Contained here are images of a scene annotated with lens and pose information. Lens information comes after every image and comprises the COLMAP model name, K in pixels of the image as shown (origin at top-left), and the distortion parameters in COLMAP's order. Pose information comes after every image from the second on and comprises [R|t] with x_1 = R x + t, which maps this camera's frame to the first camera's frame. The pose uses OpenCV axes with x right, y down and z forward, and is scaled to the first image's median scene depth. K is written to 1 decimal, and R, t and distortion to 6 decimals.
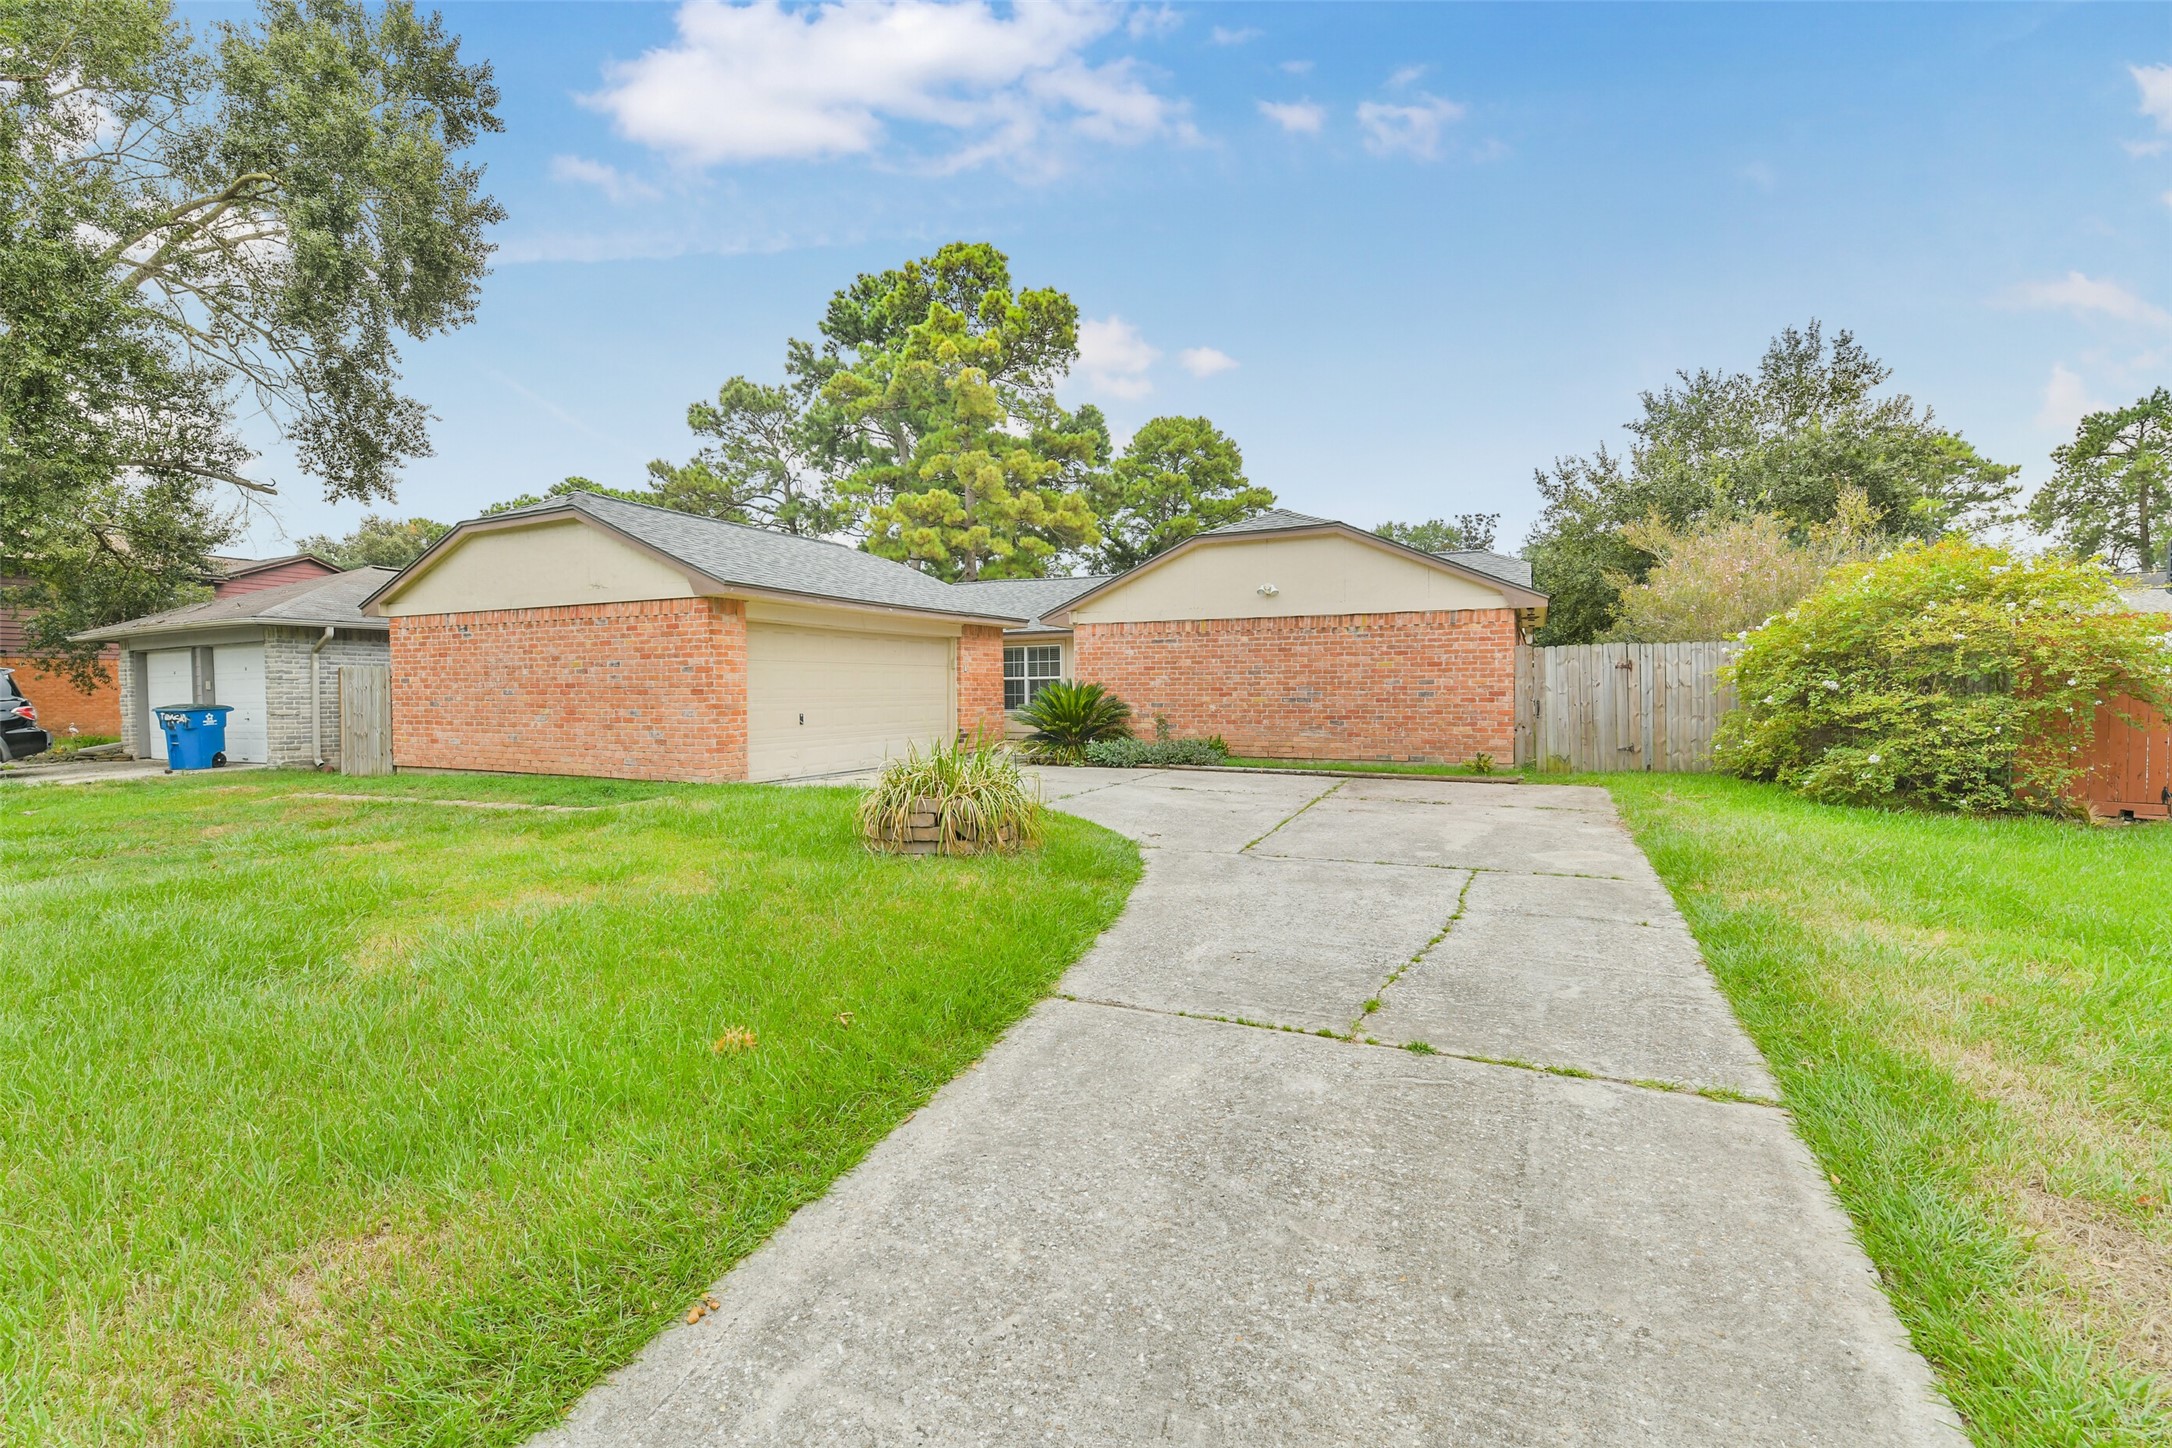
lens RADIAL K [[913.1, 0, 1083.9], [0, 913.1, 706.8], [0, 0, 1]] dist [0.003159, -0.007758]
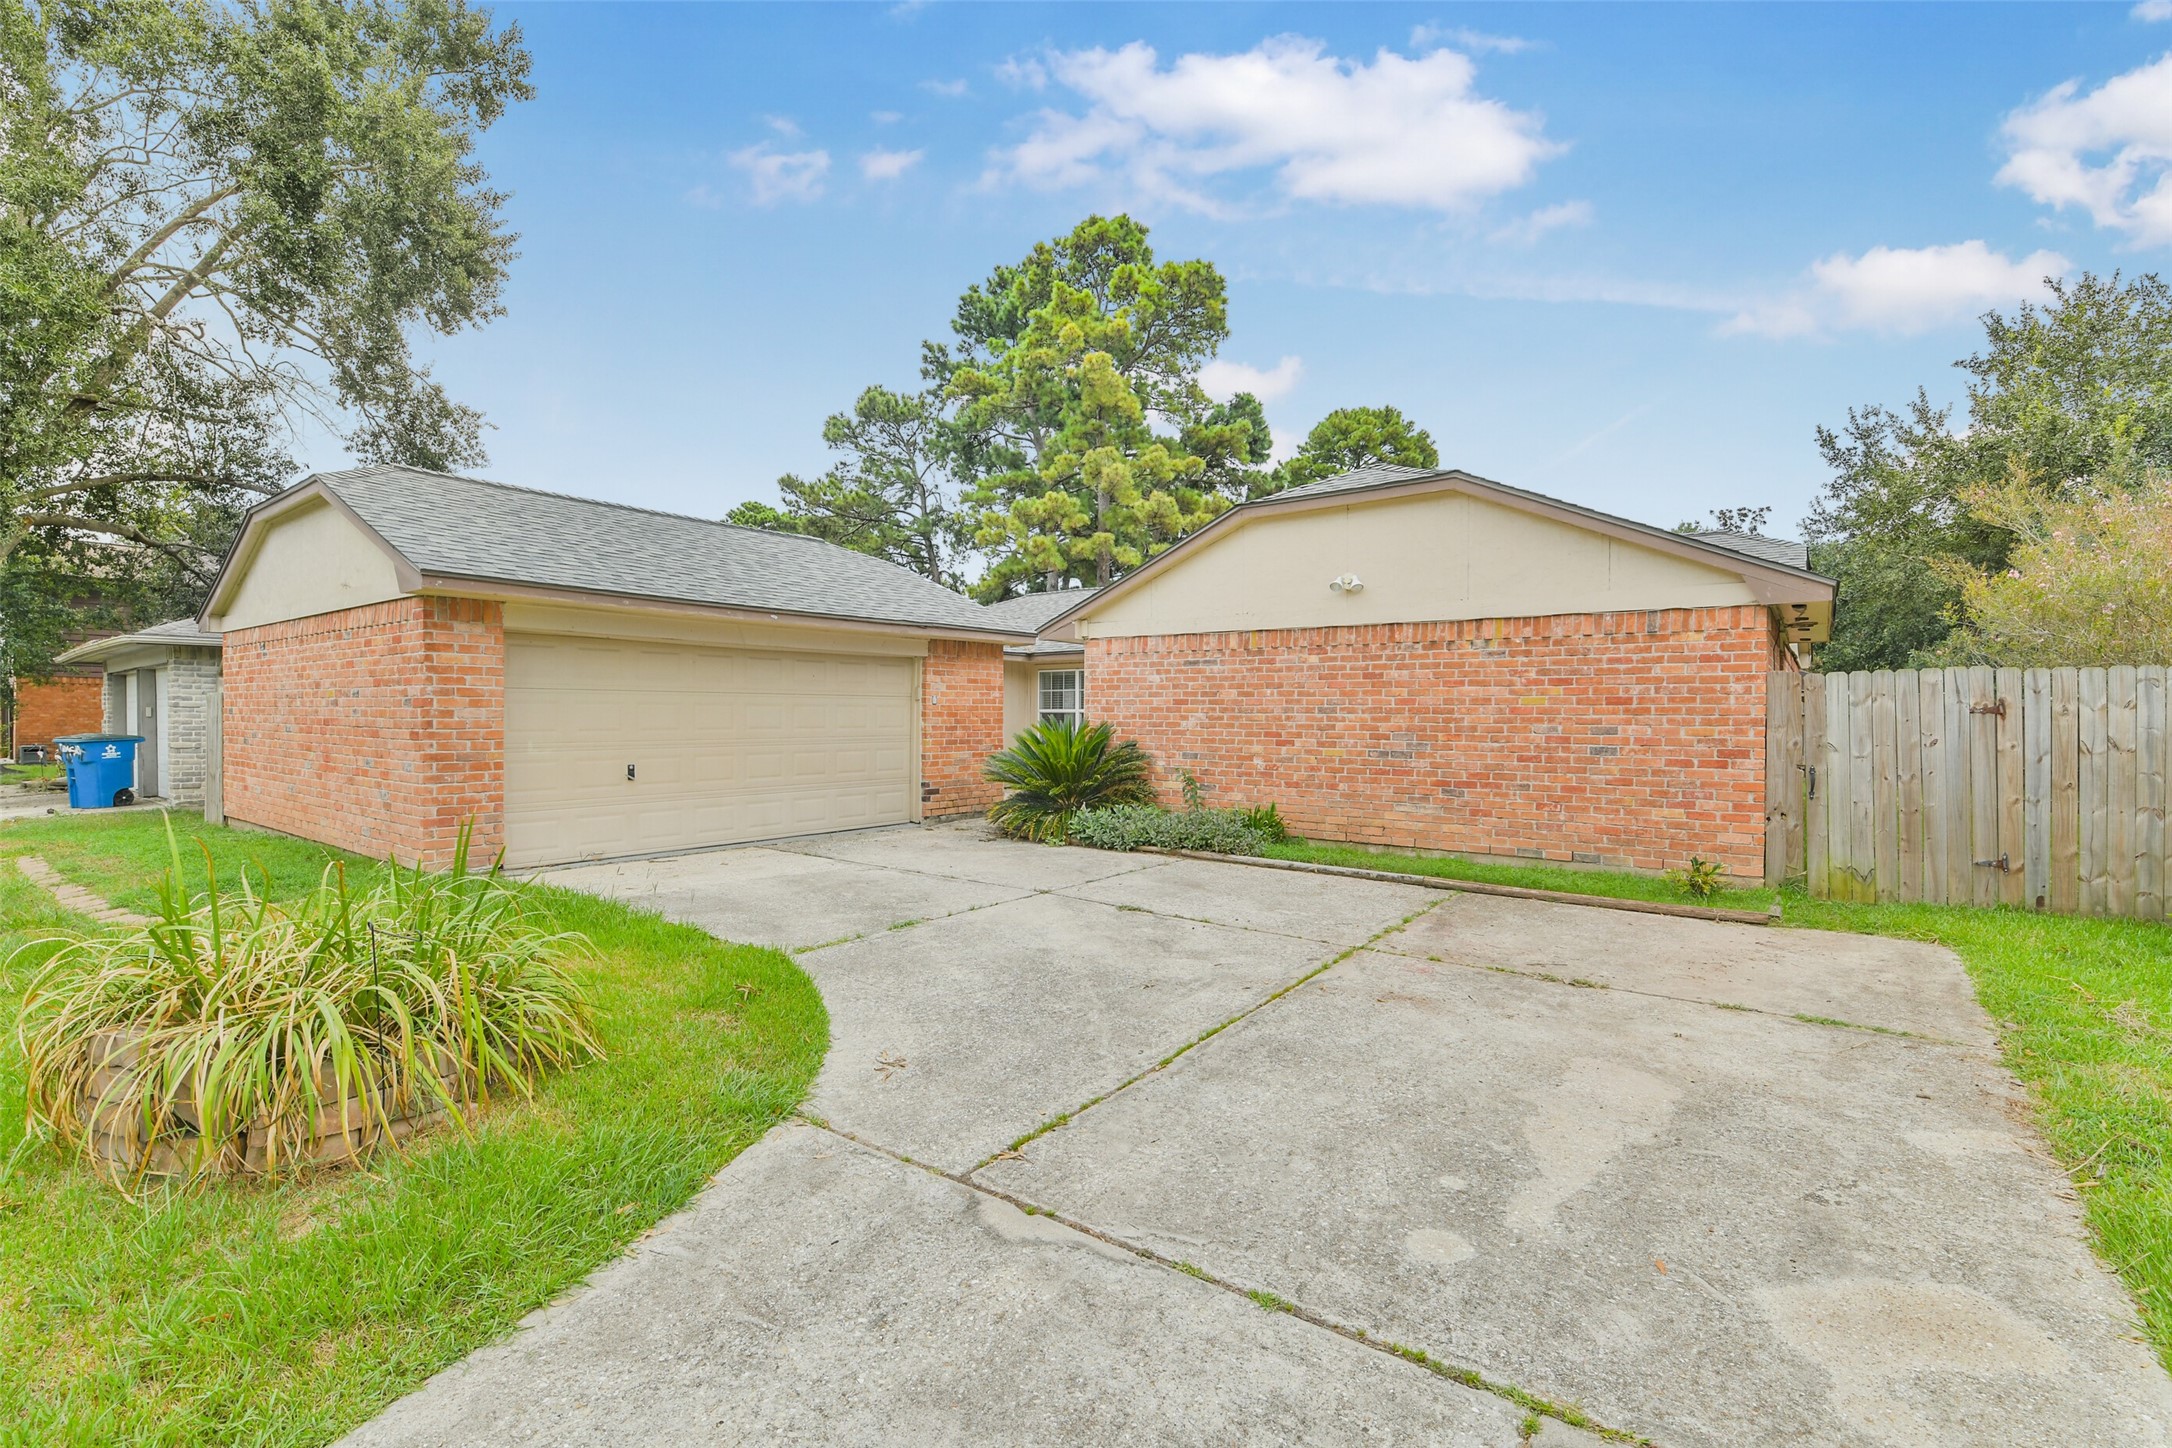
lens RADIAL K [[956.8, 0, 1089.3], [0, 956.8, 726.3], [0, 0, 1]] dist [0.000593, -0.008829]
pose [[0.981096, 0.013678, -0.193036, 0.075031], [-0.015150, 0.999866, -0.006153, -0.009645], [0.192926, 0.008961, 0.981172, 0.145663]]
